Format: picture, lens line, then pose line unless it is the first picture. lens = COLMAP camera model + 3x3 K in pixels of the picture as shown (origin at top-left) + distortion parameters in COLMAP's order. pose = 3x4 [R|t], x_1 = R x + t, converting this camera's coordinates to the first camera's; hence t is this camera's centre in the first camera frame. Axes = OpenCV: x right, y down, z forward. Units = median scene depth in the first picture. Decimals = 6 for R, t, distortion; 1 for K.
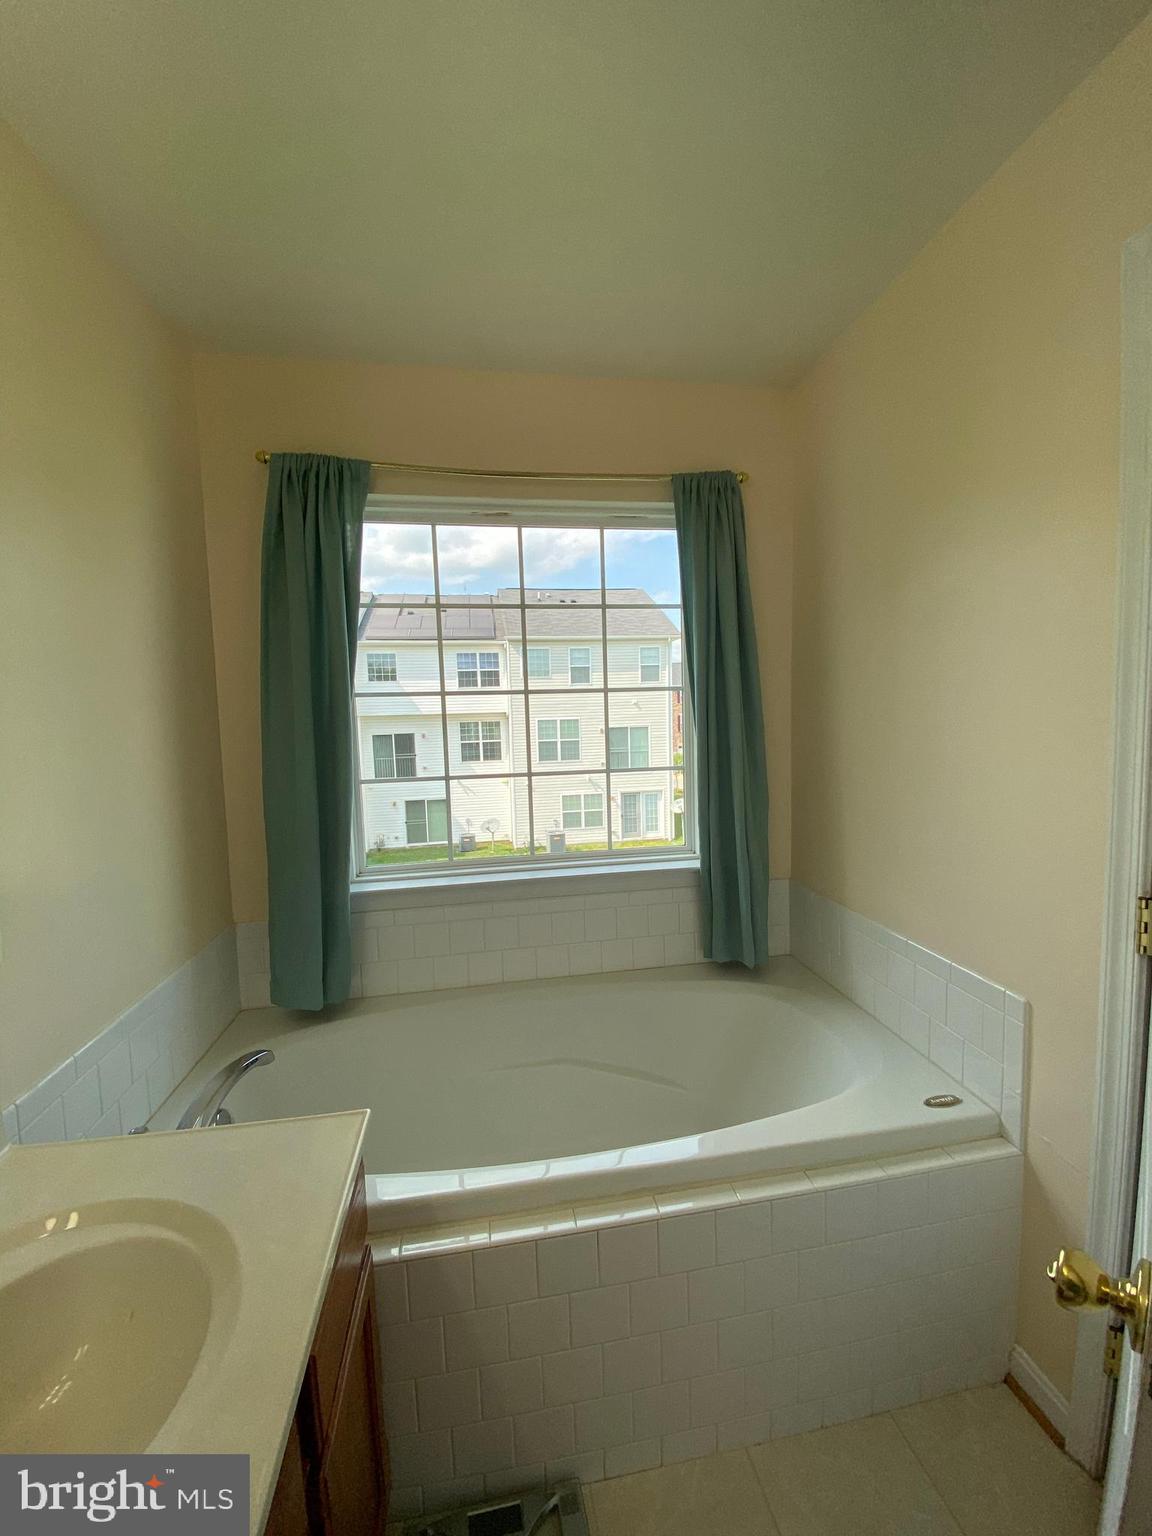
lens RADIAL K [[631.4, 0, 587.4], [0, 631.4, 771.9], [0, 0, 1]] dist [0.021630, -0.016806]
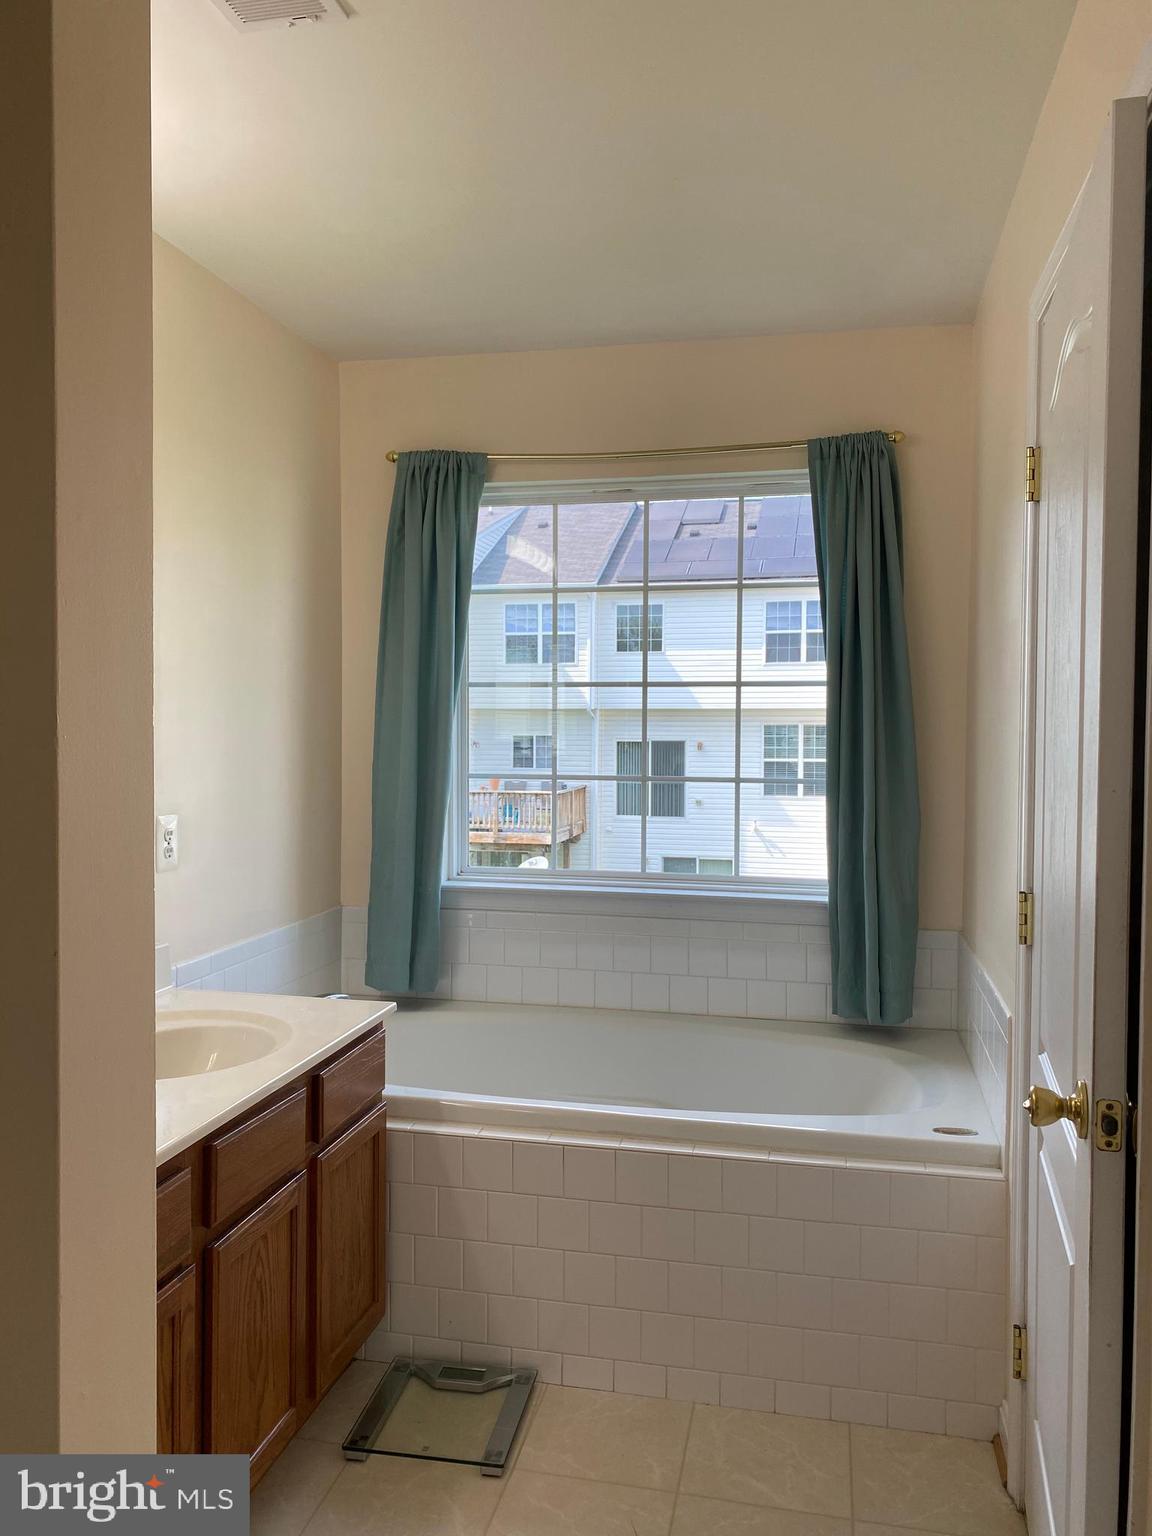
lens RADIAL K [[1184.3, 0, 571.3], [0, 1184.3, 755.1], [0, 0, 1]] dist [-0.001230, -0.010593]
pose [[0.928640, 0.041533, -0.368649, 0.439959], [-0.061186, 0.997252, -0.041777, 0.048353], [0.365901, 0.061352, 0.928629, -0.586607]]
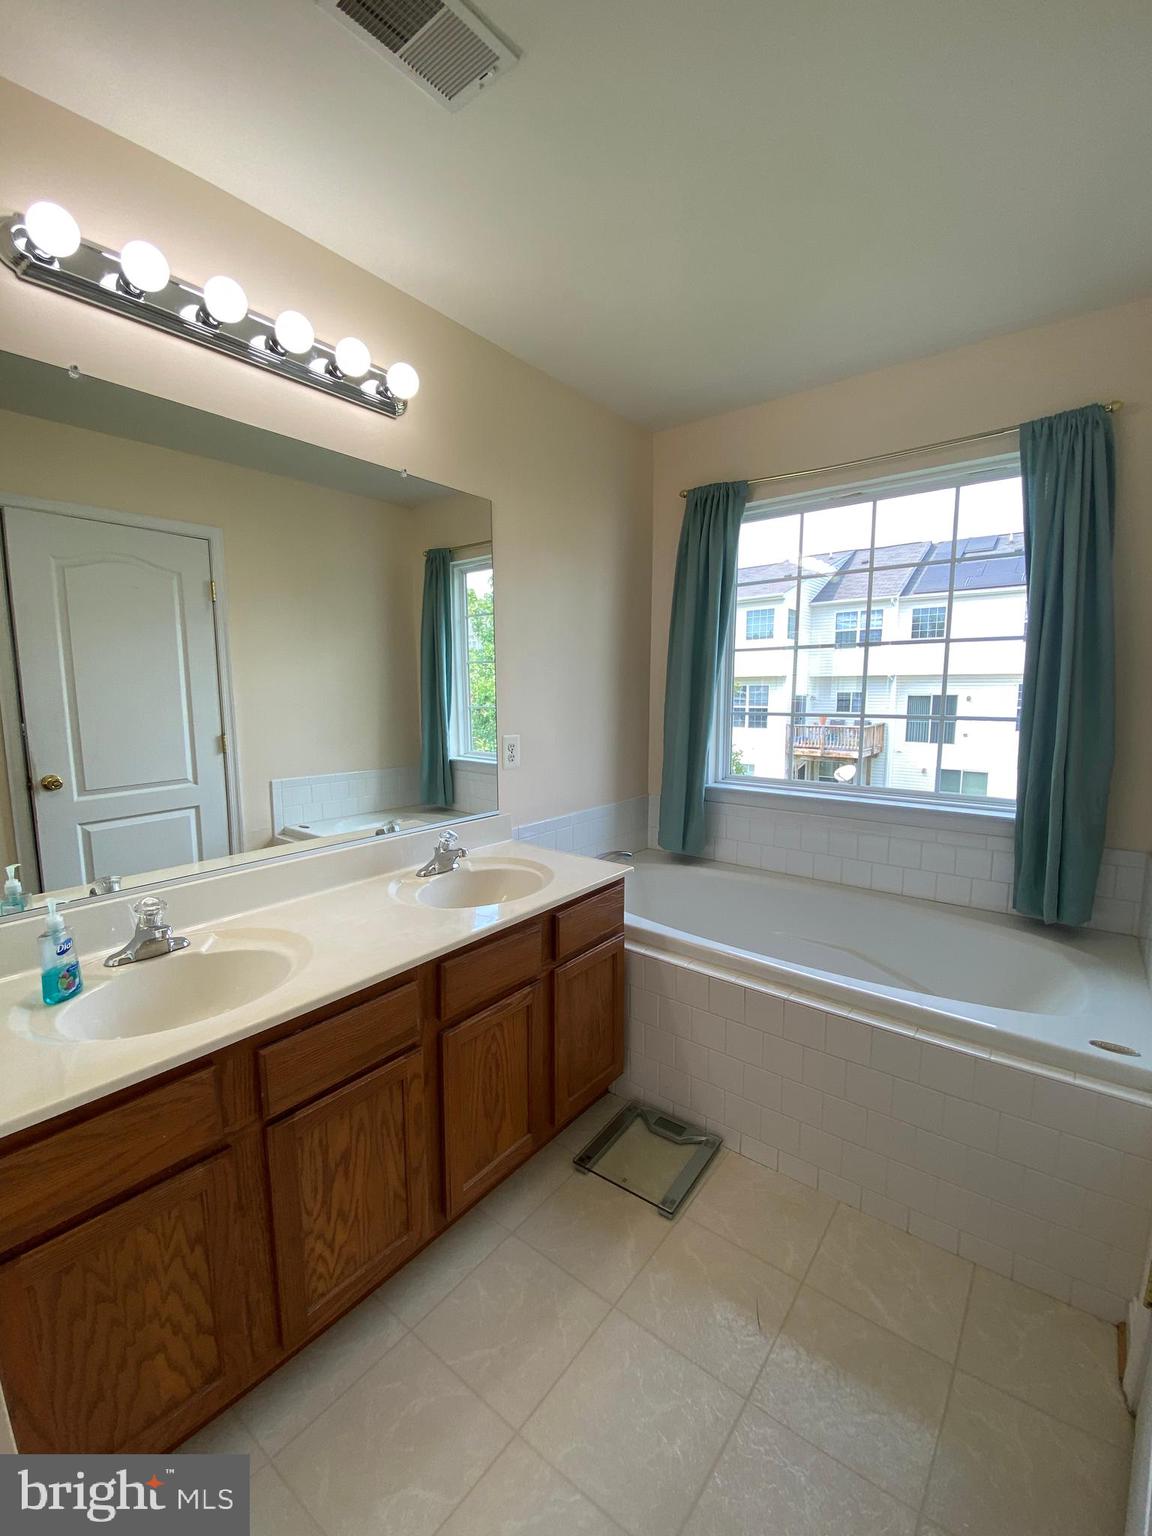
lens RADIAL K [[638.0, 0, 576.0], [0, 638.0, 768.0], [0, 0, 1]] dist [0.024724, -0.022174]
pose [[0.679601, 0.116780, -0.724227, 0.447773], [-0.076563, 0.993147, 0.088298, 0.037112], [0.729576, -0.004558, 0.683885, -0.212988]]
